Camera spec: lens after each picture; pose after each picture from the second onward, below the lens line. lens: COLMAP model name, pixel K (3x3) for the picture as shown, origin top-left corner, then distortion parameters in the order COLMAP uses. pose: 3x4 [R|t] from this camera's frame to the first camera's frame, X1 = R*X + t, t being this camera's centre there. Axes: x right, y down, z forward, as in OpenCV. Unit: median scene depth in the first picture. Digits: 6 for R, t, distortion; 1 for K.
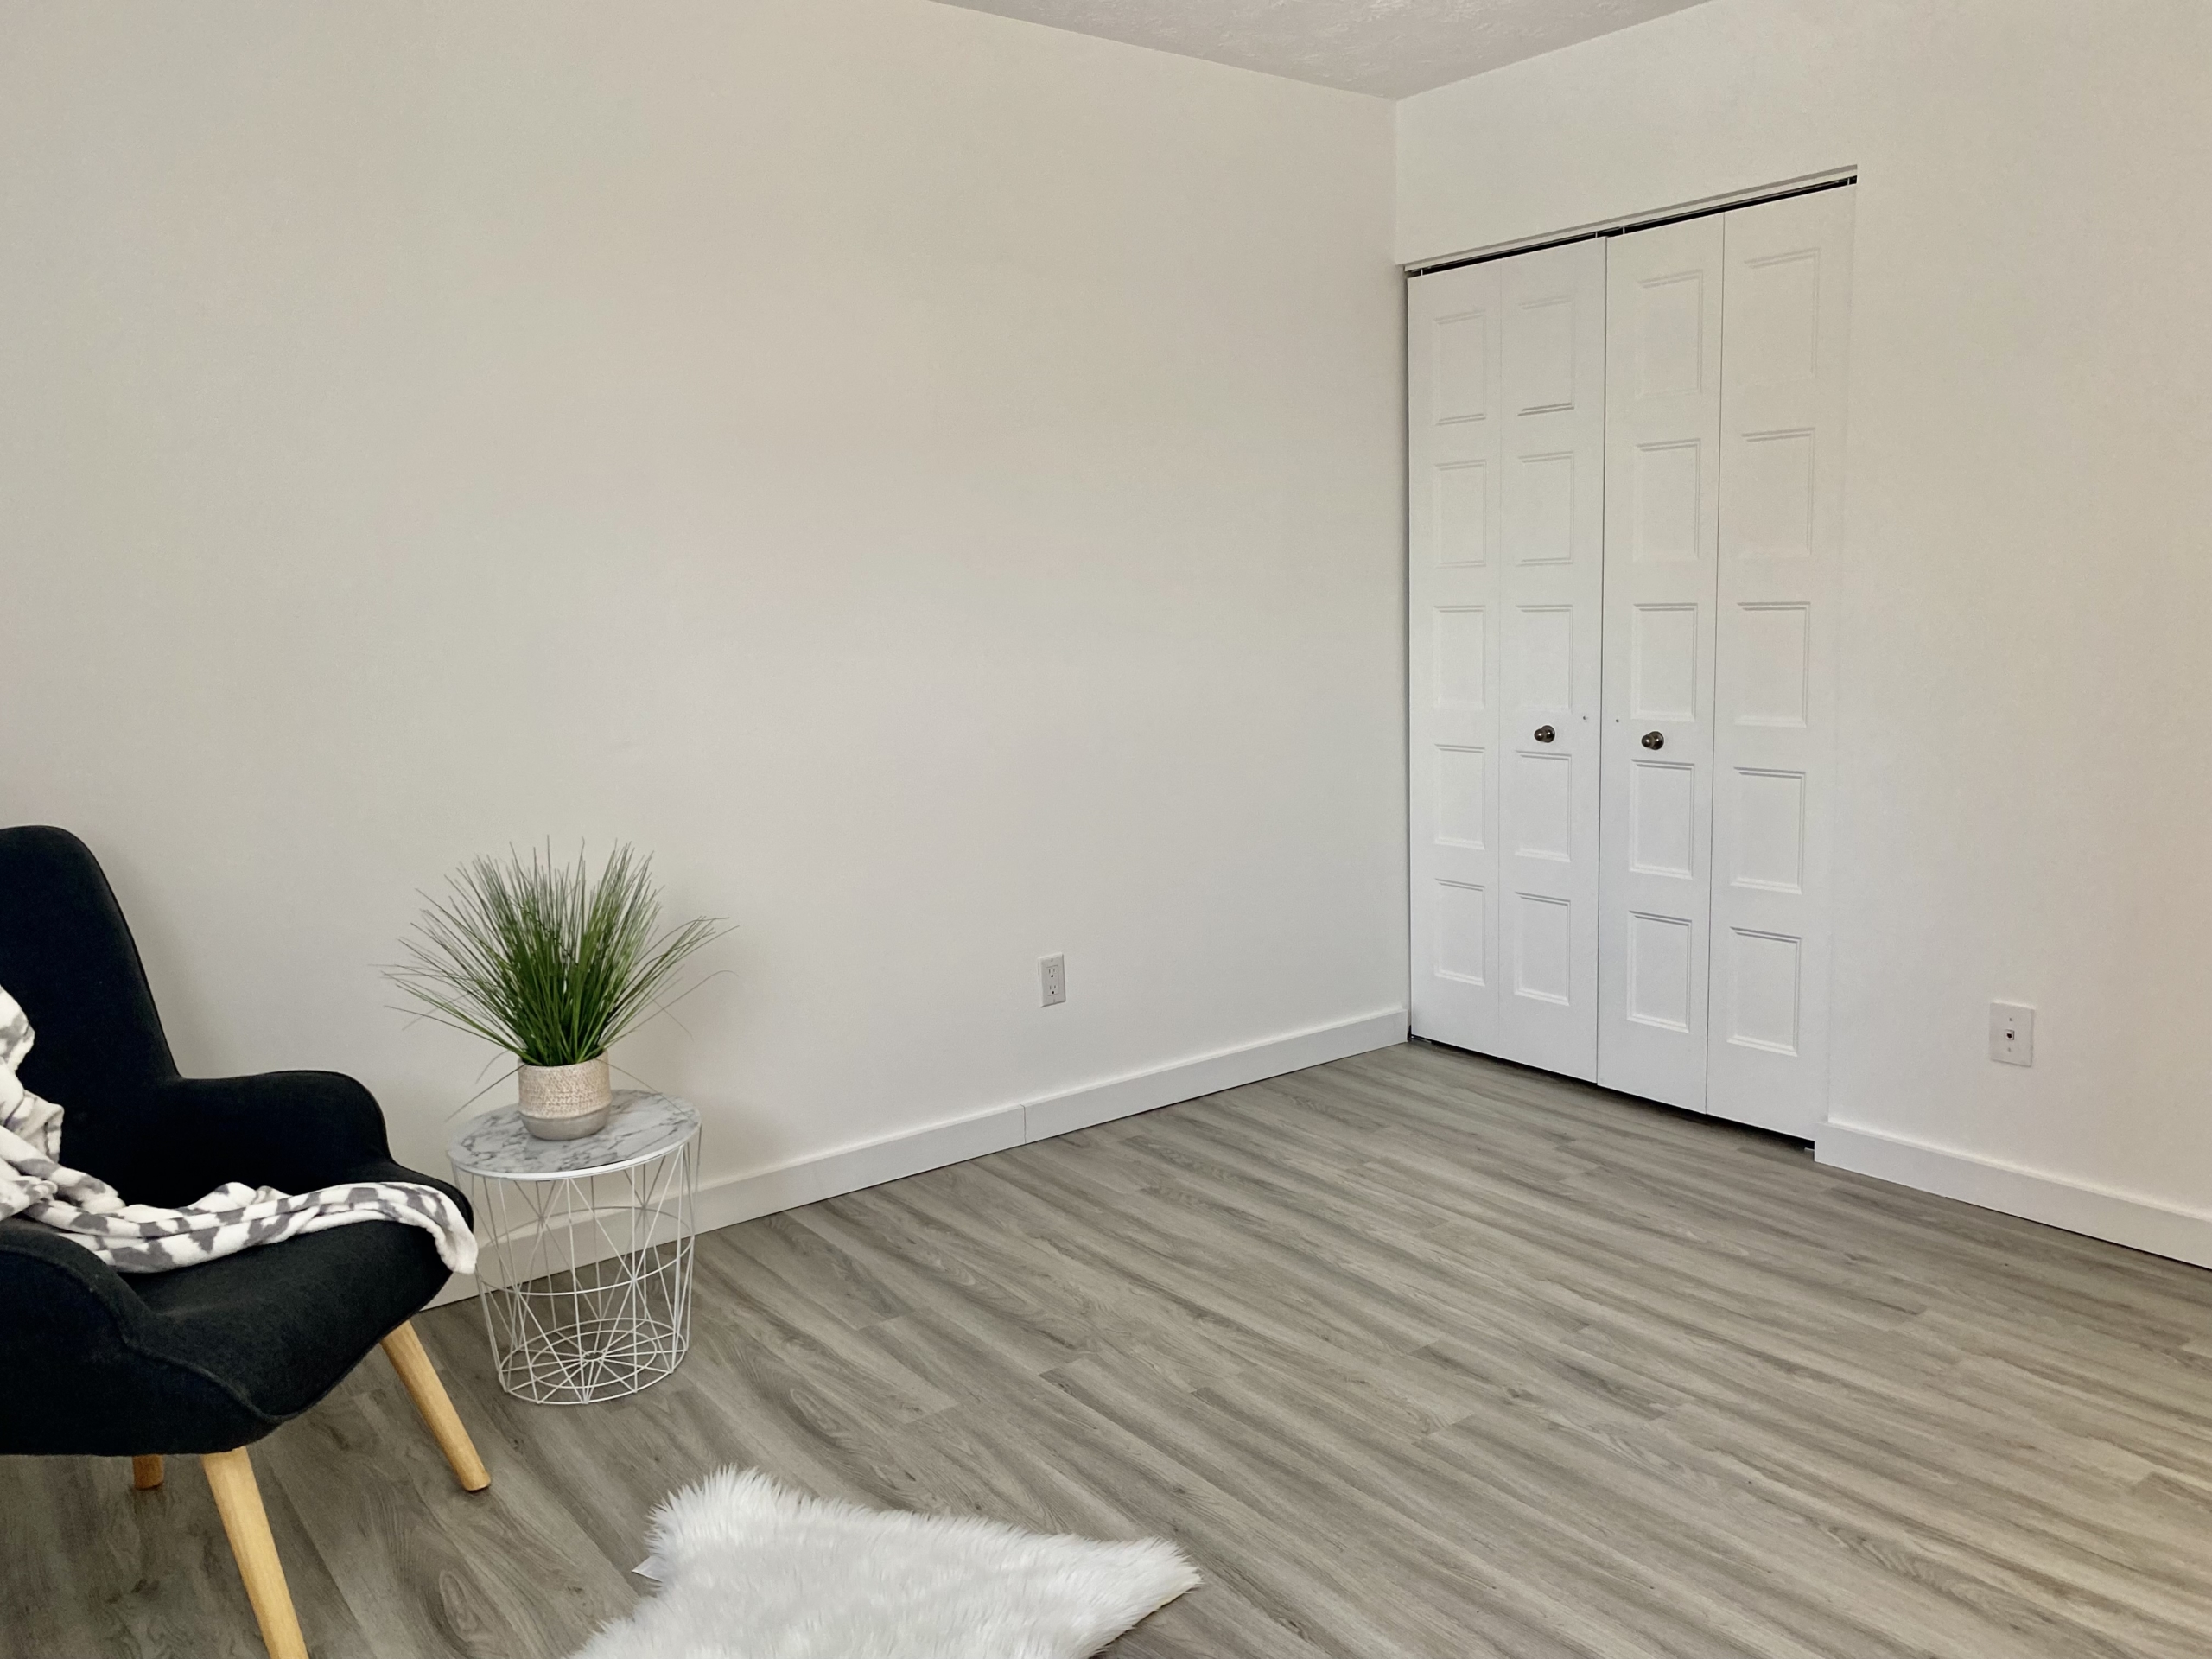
lens RADIAL K [[1666.3, 0, 1106.0], [0, 1666.3, 829.5], [0, 0, 1]] dist [0.042415, -0.037495]
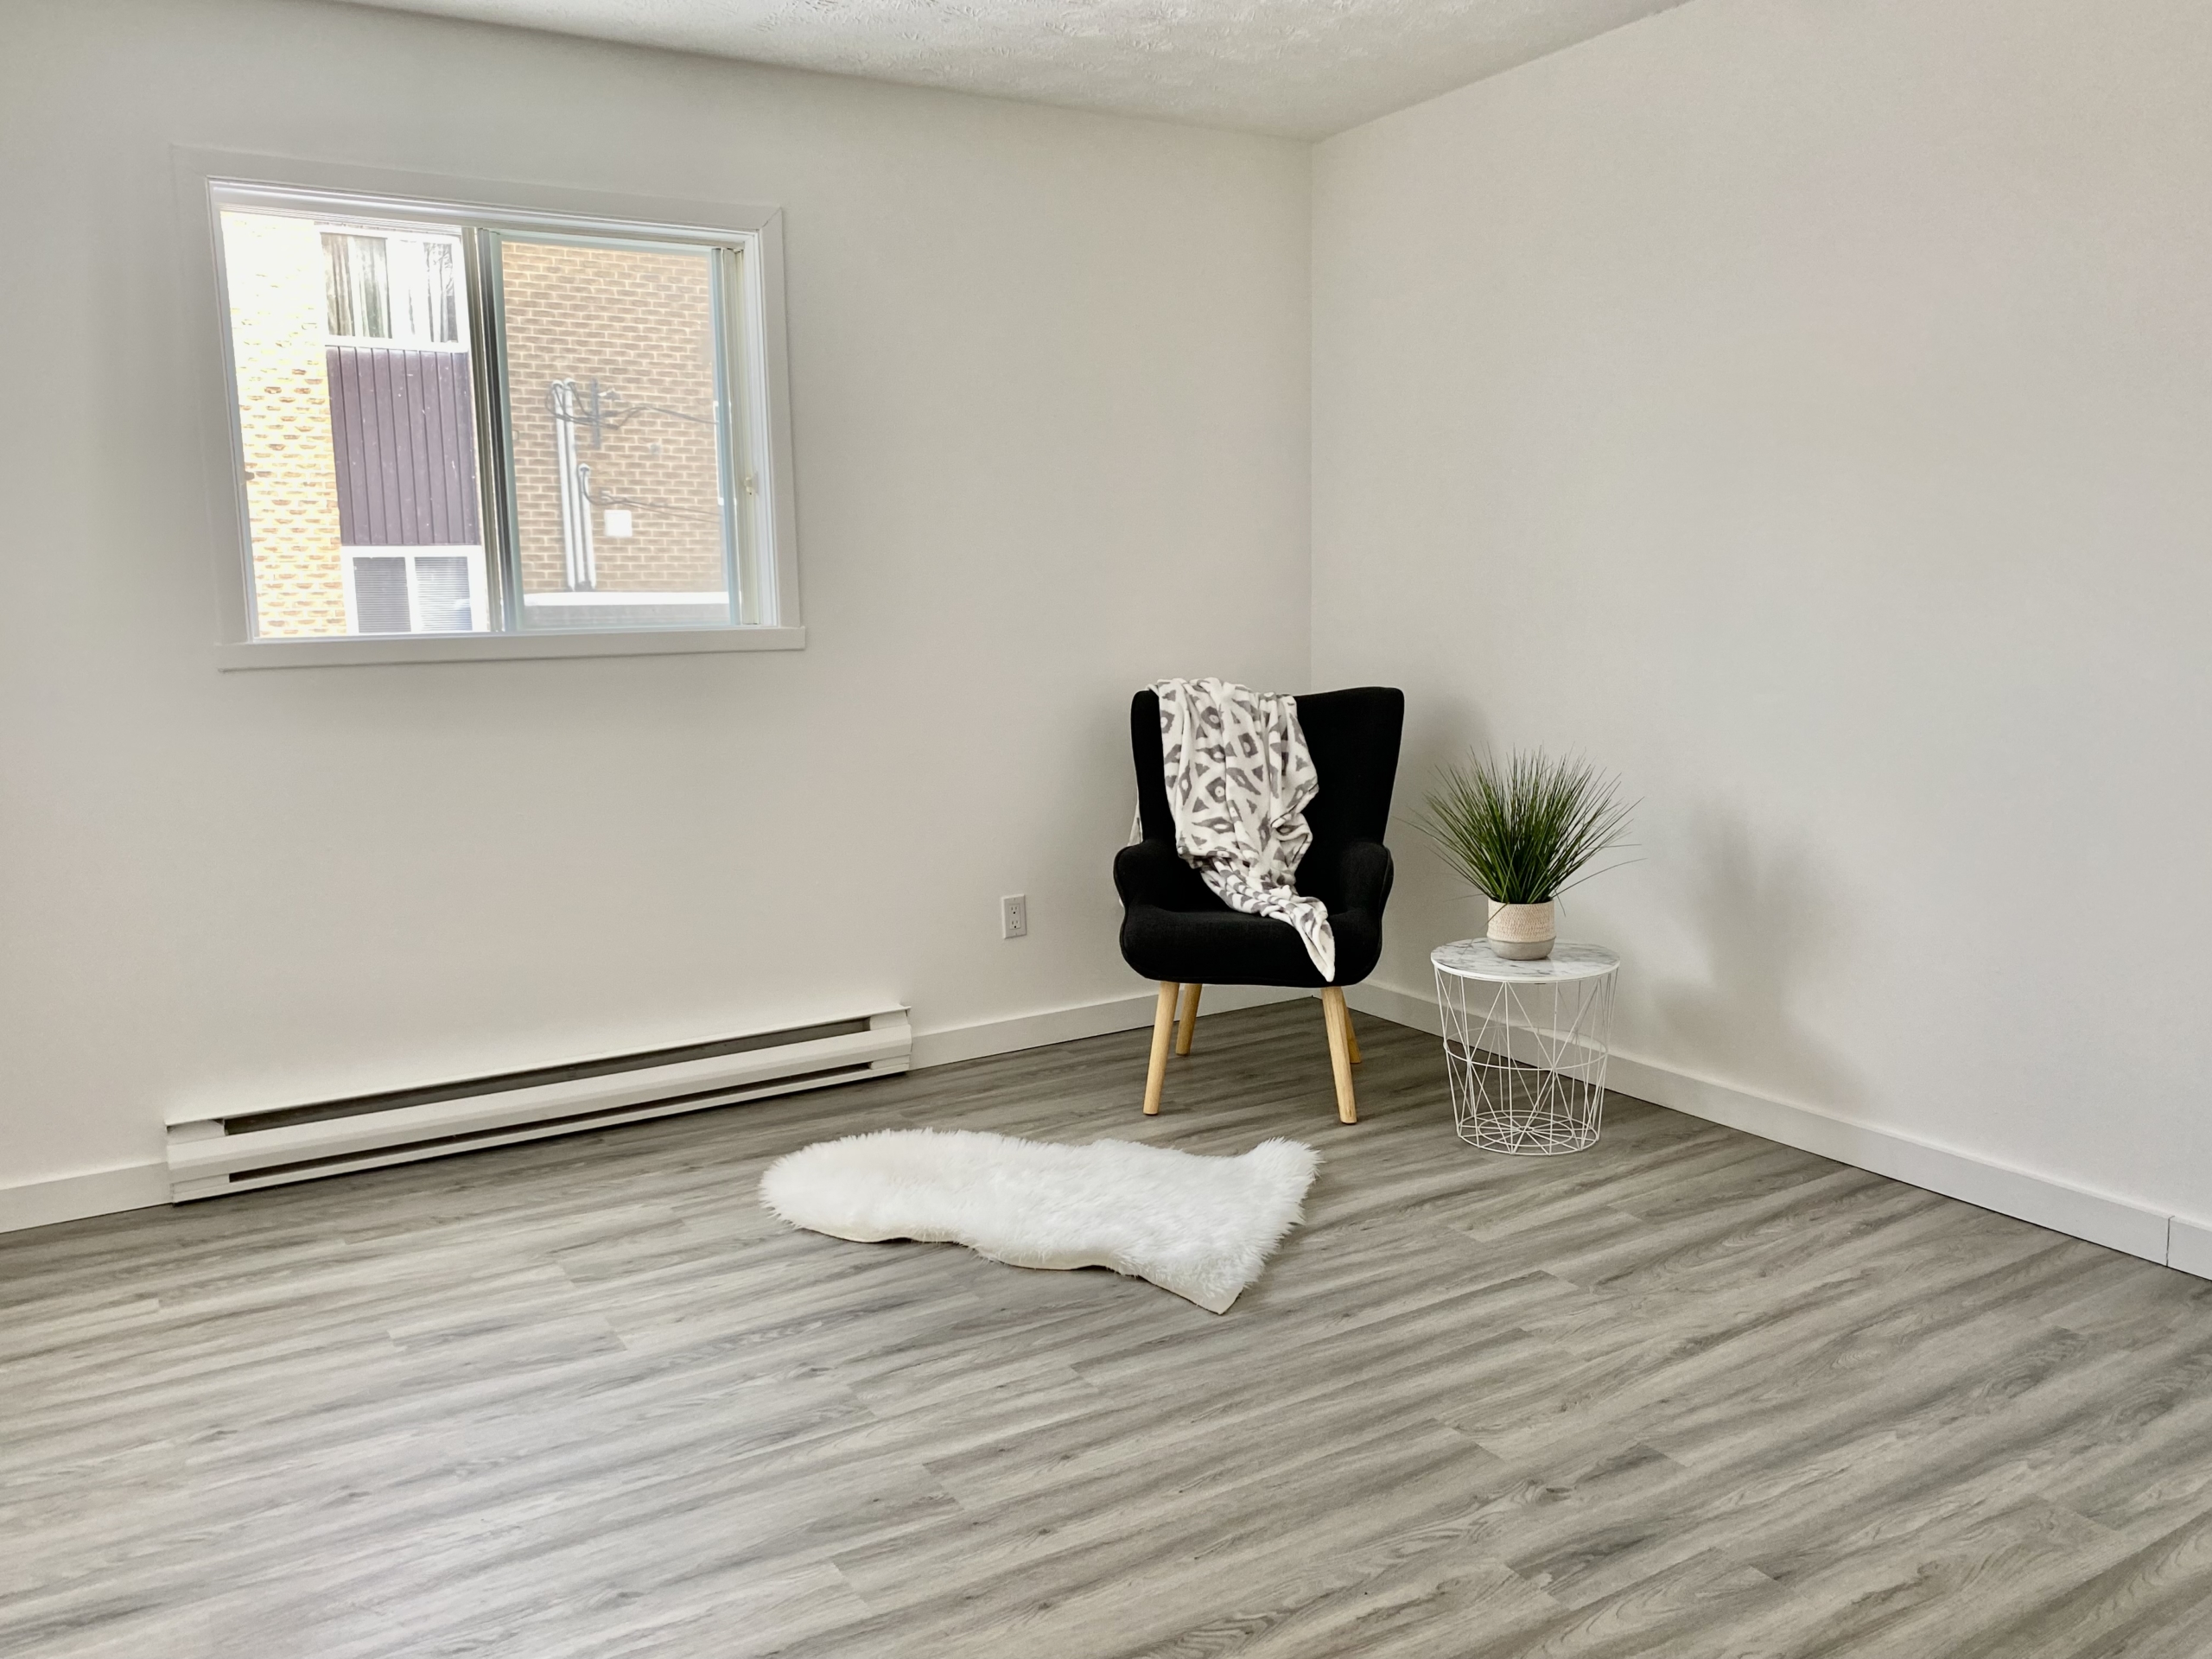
lens RADIAL K [[1666.3, 0, 1106.0], [0, 1666.3, 829.5], [0, 0, 1]] dist [0.042415, -0.037495]
pose [[-0.096221, 0.172558, -0.980288, 0.993827], [-0.127438, 0.974617, 0.184068, -0.123696], [0.987168, 0.142637, -0.071788, 0.725697]]
